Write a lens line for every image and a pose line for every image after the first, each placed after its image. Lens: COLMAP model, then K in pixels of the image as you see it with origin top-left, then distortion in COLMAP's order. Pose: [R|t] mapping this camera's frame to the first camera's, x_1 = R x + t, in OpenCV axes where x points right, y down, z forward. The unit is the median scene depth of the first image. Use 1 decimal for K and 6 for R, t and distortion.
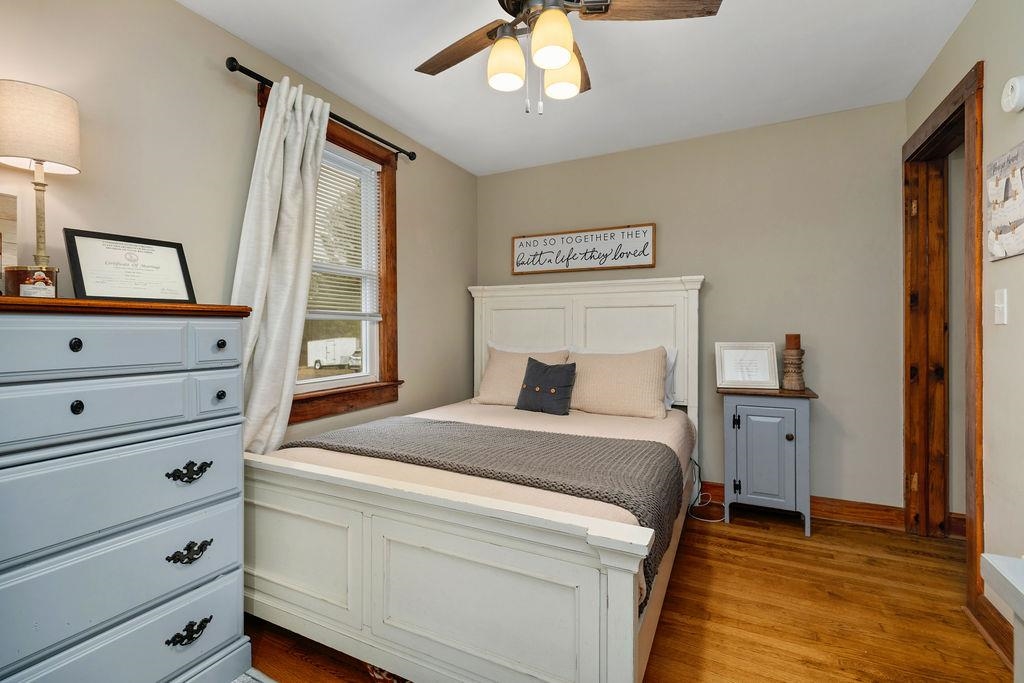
lens RADIAL K [[473.4, 0, 509.9], [0, 473.4, 333.9], [0, 0, 1]] dist [0.010088, -0.001340]
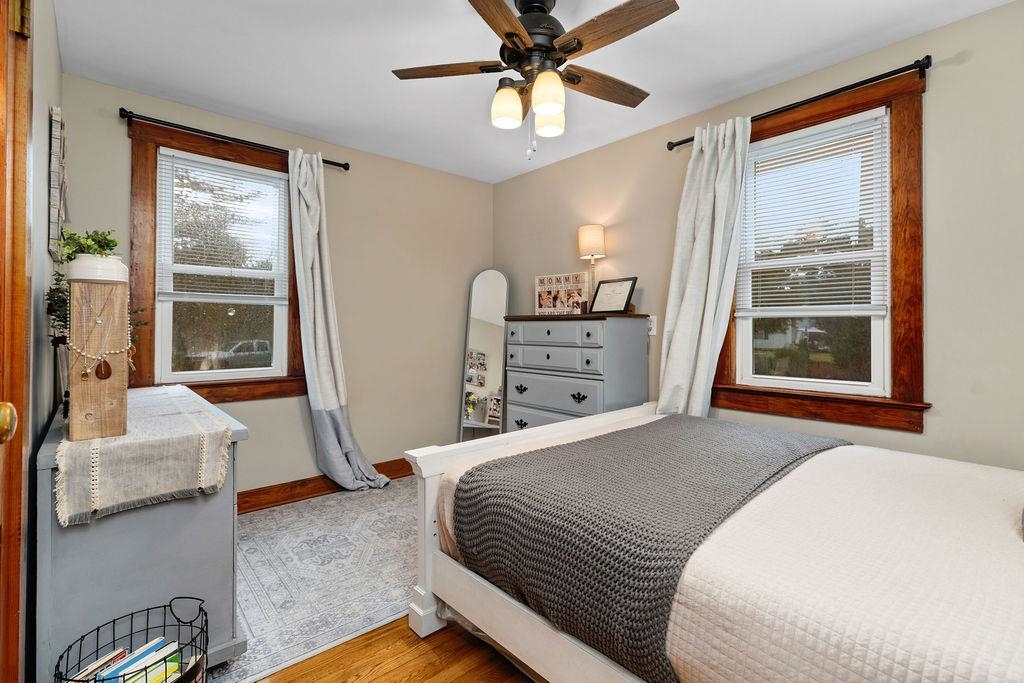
lens RADIAL K [[473.4, 0, 511.4], [0, 473.4, 332.7], [0, 0, 1]] dist [0.010088, -0.001340]
pose [[-0.373283, 0.003785, -0.927710, 1.007256], [-0.014390, 0.999848, 0.009869, 0.000769], [0.927606, 0.017034, -0.373172, 1.156901]]
